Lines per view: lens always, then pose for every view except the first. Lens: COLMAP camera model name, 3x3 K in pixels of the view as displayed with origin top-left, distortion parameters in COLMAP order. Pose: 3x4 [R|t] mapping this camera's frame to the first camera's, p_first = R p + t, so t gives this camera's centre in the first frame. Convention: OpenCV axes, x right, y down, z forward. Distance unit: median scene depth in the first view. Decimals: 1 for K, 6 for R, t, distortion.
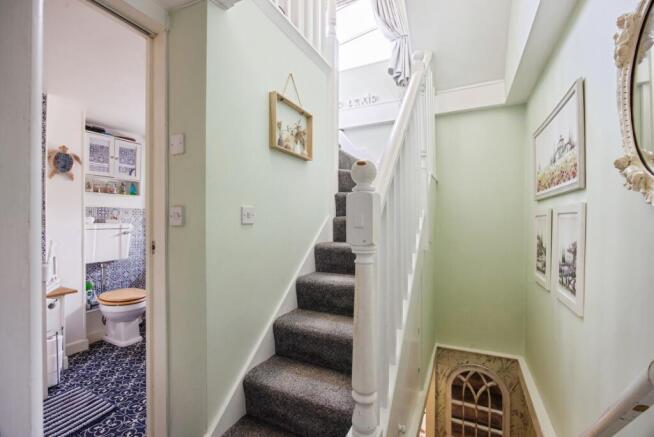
lens RADIAL K [[284.0, 0, 326.3], [0, 284.0, 218.3], [0, 0, 1]] dist [-0.012183, -0.000310]
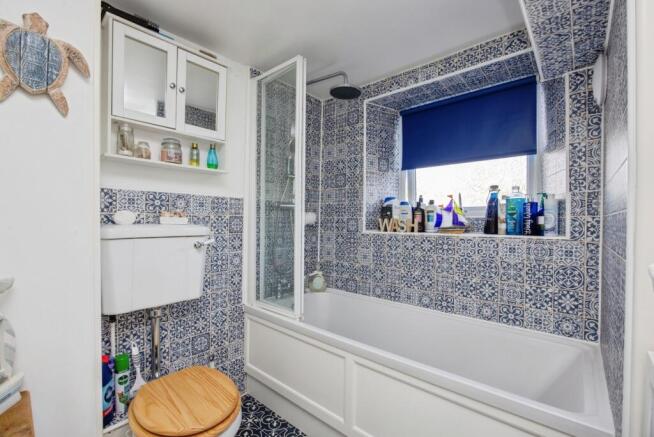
lens RADIAL K [[284.0, 0, 328.7], [0, 284.0, 218.7], [0, 0, 1]] dist [-0.012183, -0.000310]
pose [[0.965779, 0.009467, -0.259195, -0.407133], [-0.010056, 0.999949, -0.000946, 0.004679], [0.259173, 0.003520, 0.965824, 0.650865]]
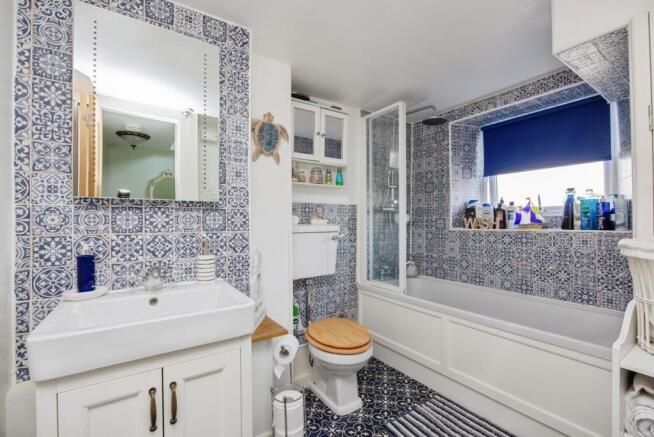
lens RADIAL K [[284.0, 0, 328.5], [0, 284.0, 218.1], [0, 0, 1]] dist [-0.012183, -0.000310]
pose [[0.870903, -0.006432, -0.491413, -0.404716], [0.005080, 0.999979, -0.004086, 0.004353], [0.491429, 0.001062, 0.870917, 0.403072]]
